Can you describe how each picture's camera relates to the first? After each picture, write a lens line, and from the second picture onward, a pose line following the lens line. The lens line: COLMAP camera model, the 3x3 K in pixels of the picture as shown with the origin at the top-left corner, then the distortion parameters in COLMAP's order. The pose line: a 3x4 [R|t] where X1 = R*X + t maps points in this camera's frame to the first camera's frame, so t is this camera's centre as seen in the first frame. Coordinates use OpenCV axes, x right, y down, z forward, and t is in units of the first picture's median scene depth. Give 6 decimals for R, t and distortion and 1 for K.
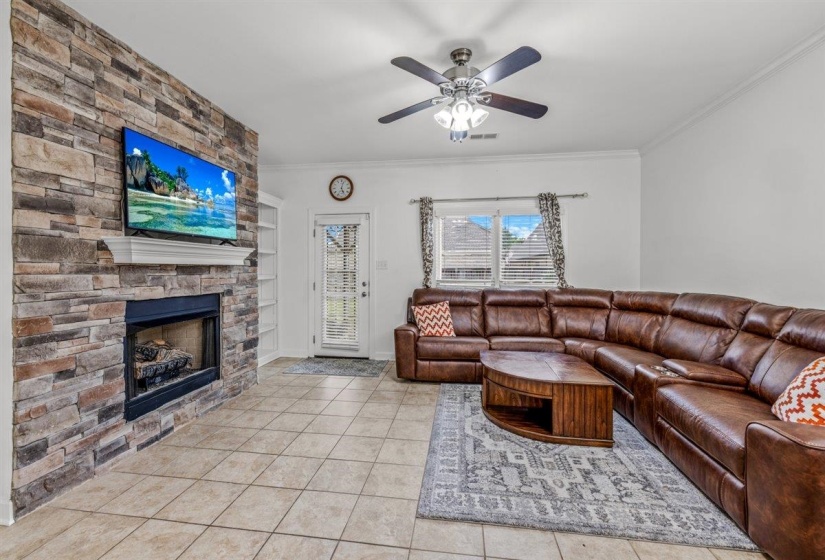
lens RADIAL K [[353.0, 0, 412.5], [0, 353.0, 280.0], [0, 0, 1]] dist [0.002199, 0.000301]
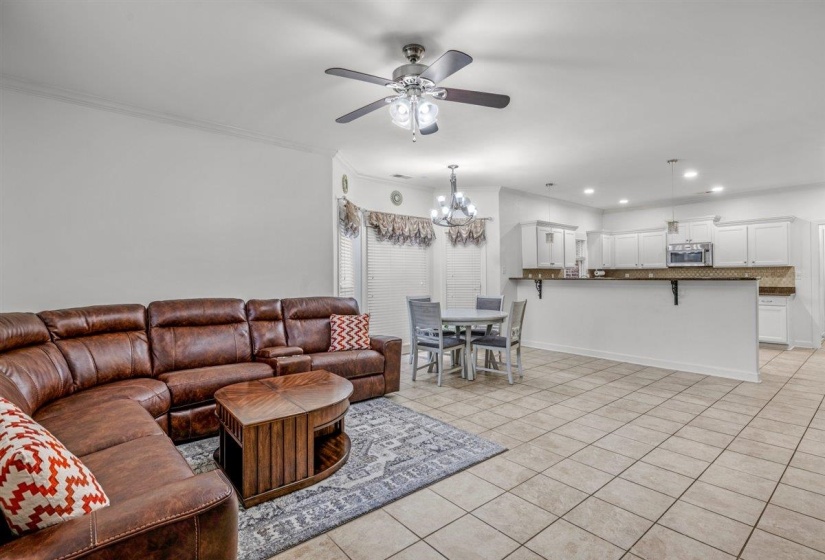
lens RADIAL K [[438.6, 0, 410.4], [0, 438.6, 266.7], [0, 0, 1]] dist [0.000288, 0.000026]
pose [[-0.766701, 0.019975, 0.641693, -0.668846], [0.021382, 0.999756, -0.005574, -0.041628], [-0.641648, 0.009447, -0.766941, 2.101009]]
